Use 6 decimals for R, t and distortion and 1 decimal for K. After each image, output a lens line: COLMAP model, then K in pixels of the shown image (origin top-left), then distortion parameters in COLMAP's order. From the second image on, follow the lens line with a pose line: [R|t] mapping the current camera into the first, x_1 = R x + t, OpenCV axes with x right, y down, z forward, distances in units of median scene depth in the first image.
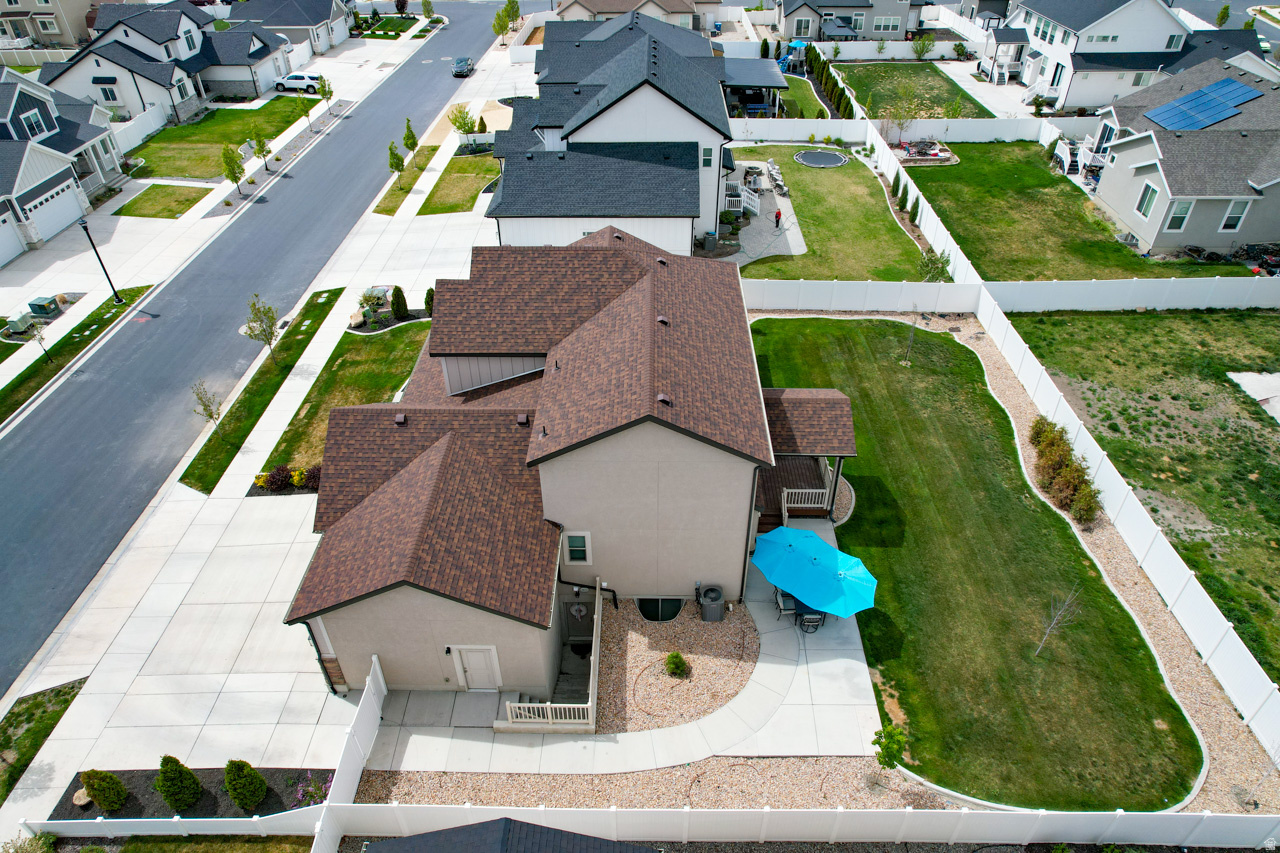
lens RADIAL K [[816.3, 0, 639.2], [0, 816.3, 425.4], [0, 0, 1]] dist [-0.077140, 0.071348]
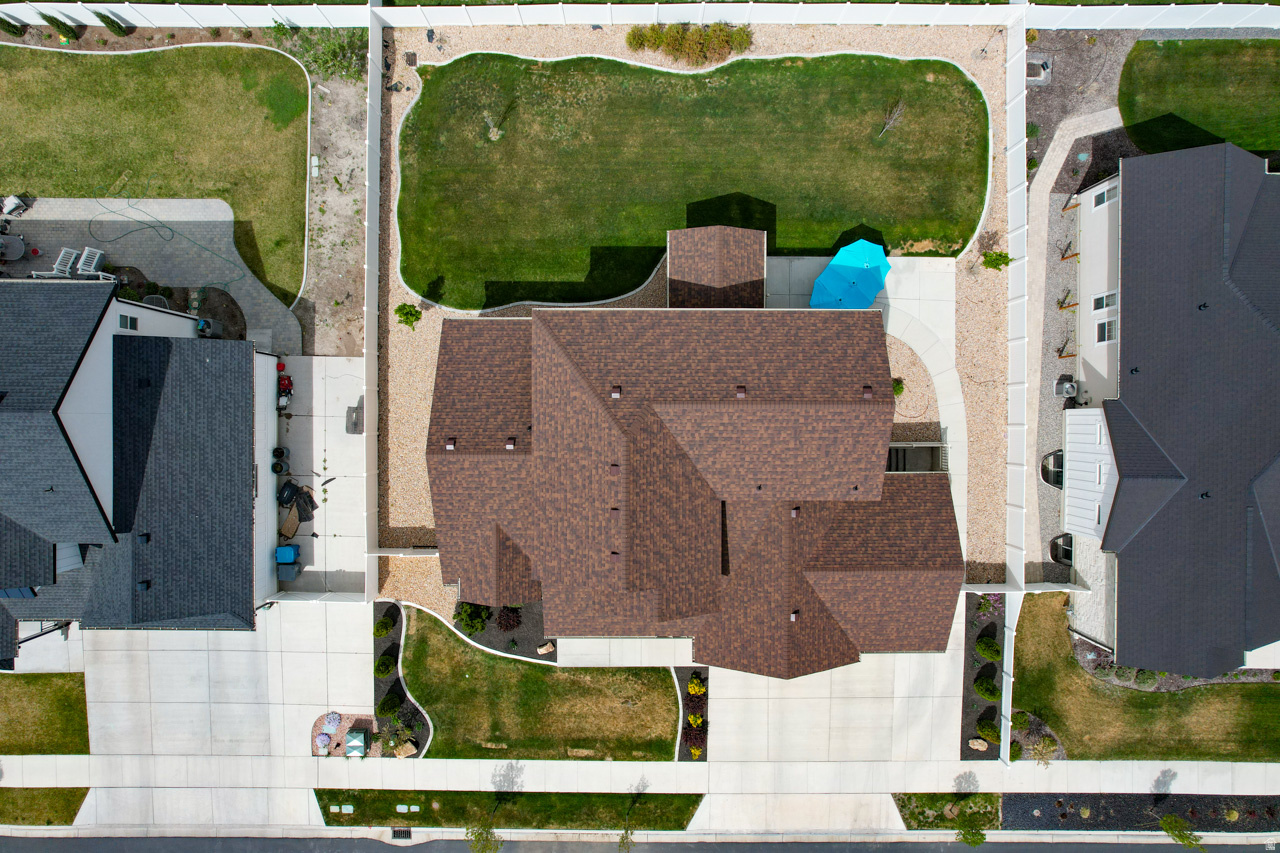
lens RADIAL K [[816.3, 0, 640.6], [0, 816.3, 423.3], [0, 0, 1]] dist [-0.077140, 0.071348]
pose [[-0.014232, -0.999899, -0.000195, -0.006877], [0.600430, -0.008703, 0.799630, -0.794497], [-0.799551, 0.011263, 0.600493, 0.341692]]
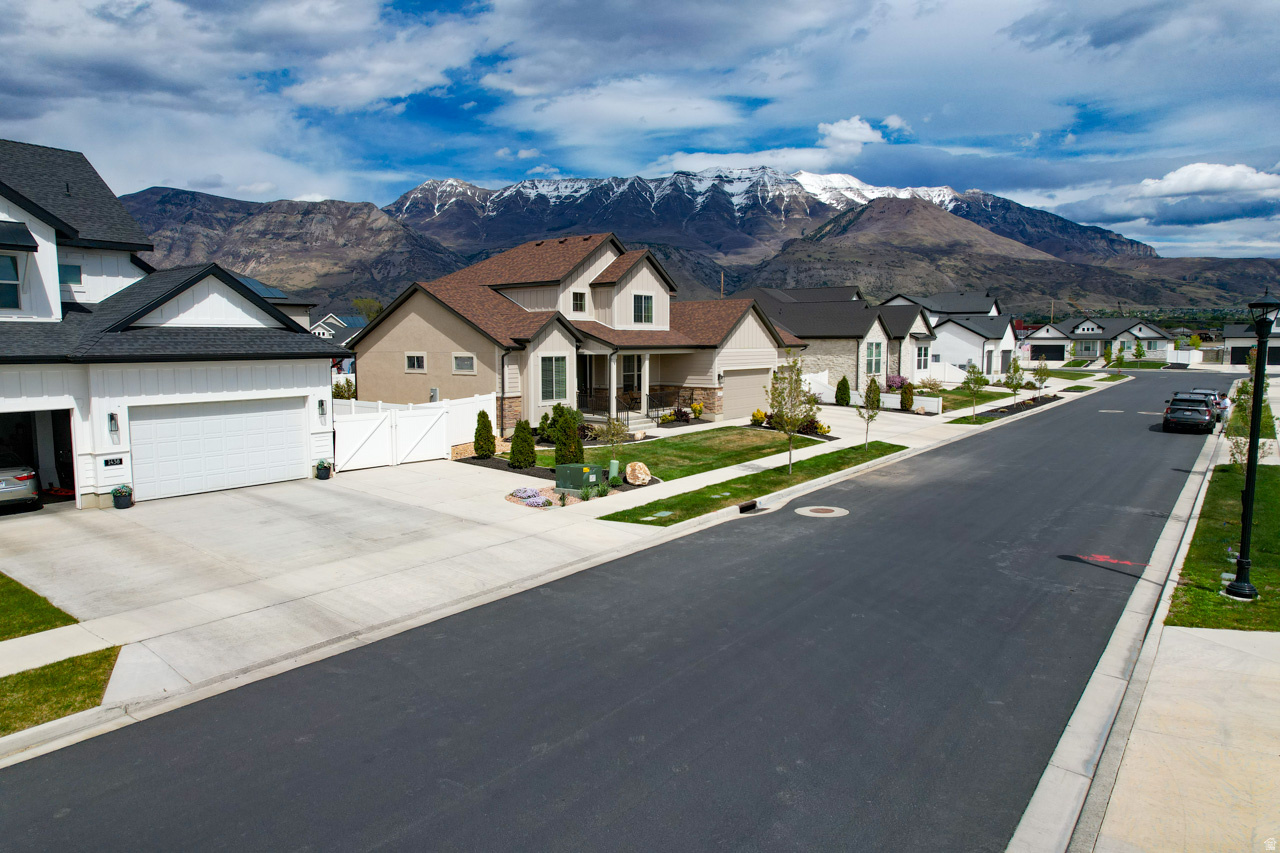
lens RADIAL K [[816.3, 0, 638.5], [0, 816.3, 426.1], [0, 0, 1]] dist [-0.077140, 0.071348]
pose [[-0.805139, -0.053211, 0.590695, -0.818253], [0.363580, 0.742590, 0.562467, -0.567732], [-0.468574, 0.667629, -0.578542, 1.567822]]
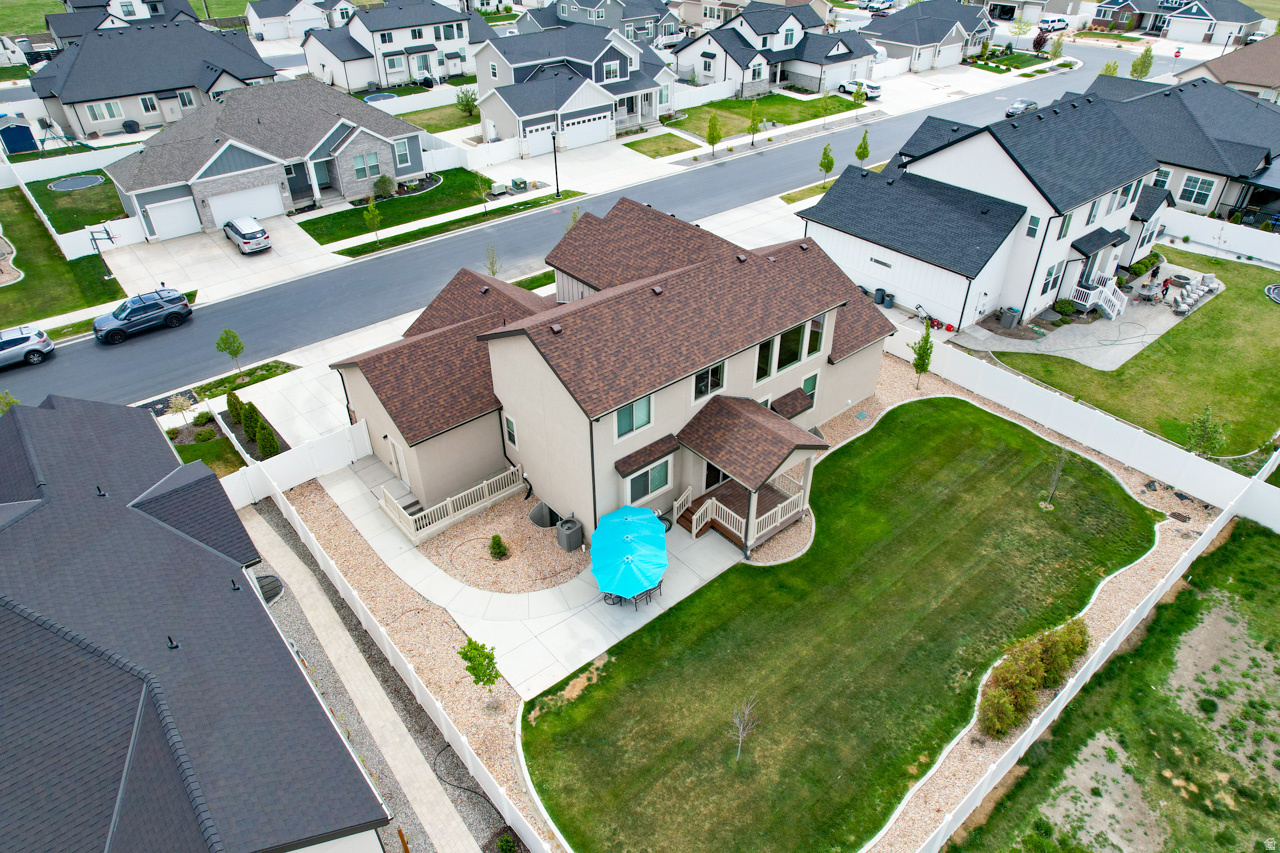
lens RADIAL K [[816.3, 0, 638.0], [0, 816.3, 422.6], [0, 0, 1]] dist [-0.077140, 0.071348]
pose [[0.655595, 0.432176, -0.619209, 0.576187], [-0.454006, 0.880849, 0.134104, -0.079896], [0.603386, 0.193206, 0.773690, 0.120396]]
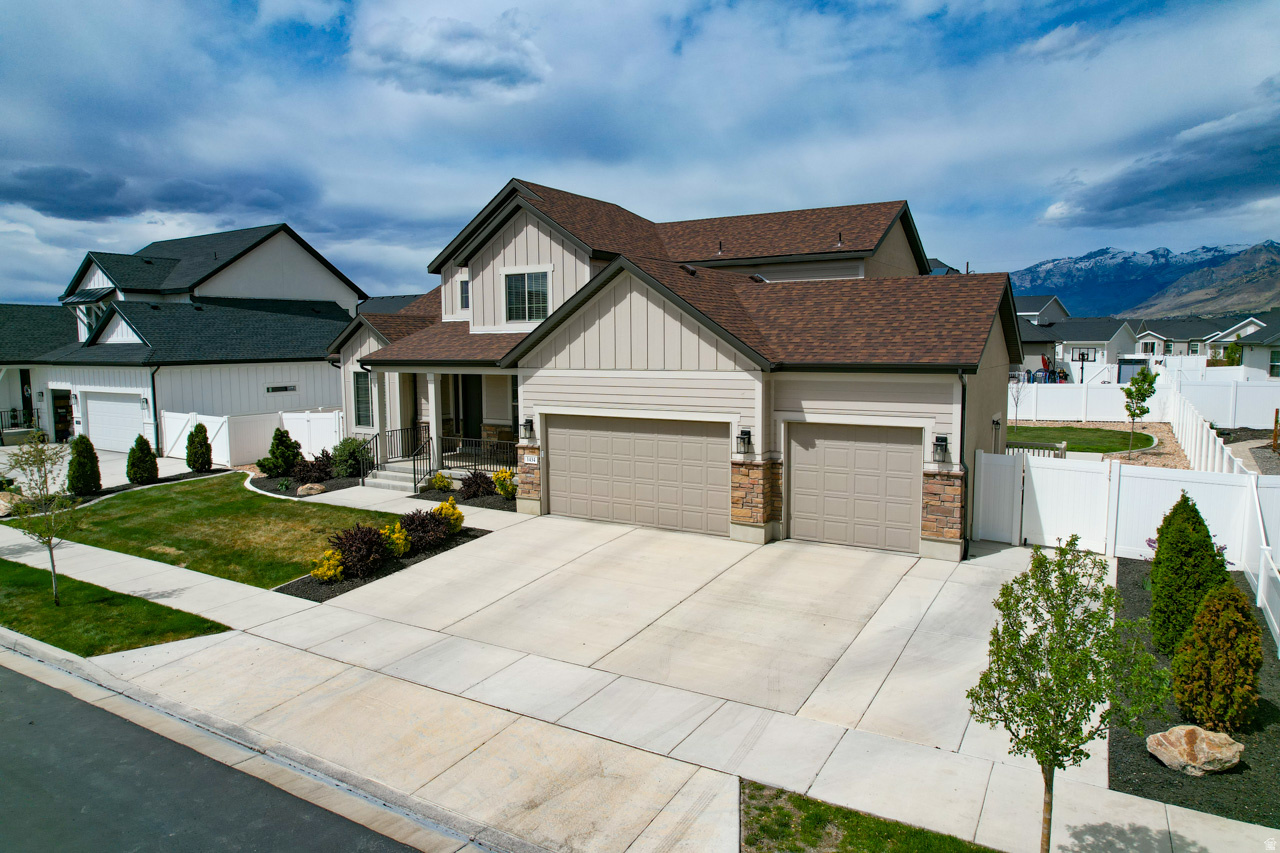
lens RADIAL K [[816.3, 0, 640.1], [0, 816.3, 425.4], [0, 0, 1]] dist [-0.077140, 0.071348]
pose [[0.503422, -0.086335, 0.859717, -0.689462], [0.525846, 0.820128, -0.225559, 0.177745], [-0.685604, 0.565629, 0.458269, 0.569642]]
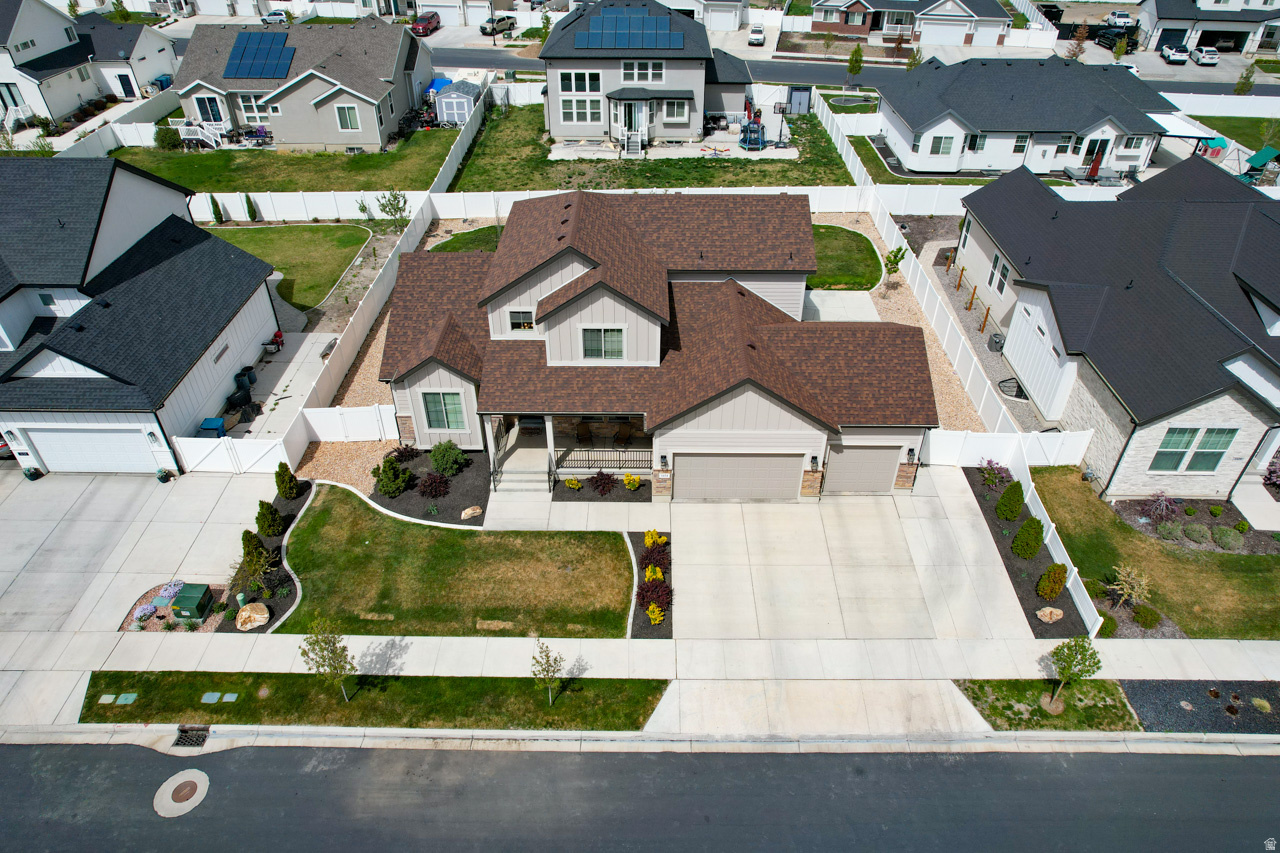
lens RADIAL K [[816.3, 0, 641.0], [0, 816.3, 421.4], [0, 0, 1]] dist [-0.077140, 0.071348]
pose [[-0.007829, -0.592860, 0.805268, -0.911573], [0.602769, 0.639746, 0.476859, -0.408779], [-0.797878, 0.489123, 0.352349, 0.570849]]
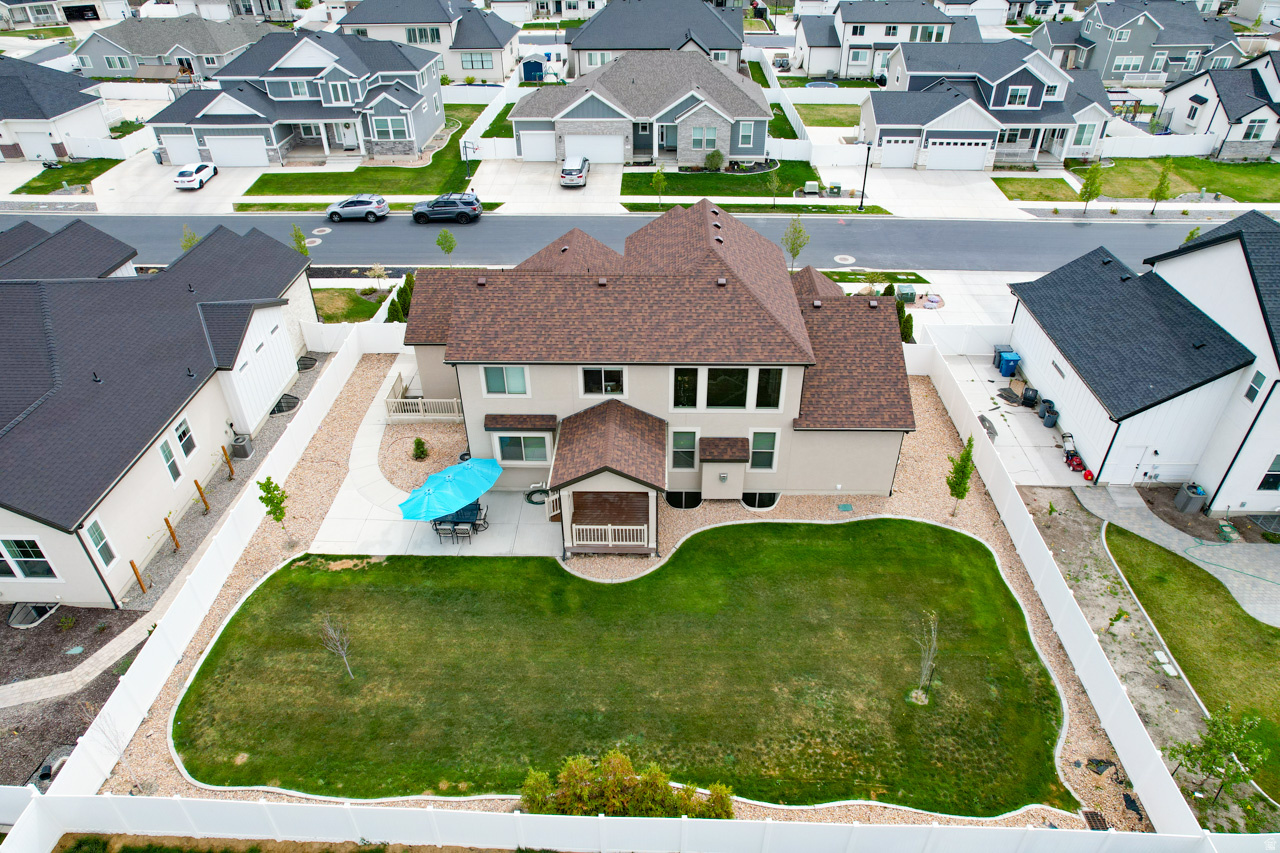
lens RADIAL K [[816.3, 0, 640.0], [0, 816.3, 419.4], [0, 0, 1]] dist [-0.077140, 0.071348]
pose [[-0.009255, 0.573129, -0.819413, 0.789904], [-0.596990, 0.654219, 0.464329, -0.415735], [0.802195, 0.493479, 0.336097, 0.561629]]
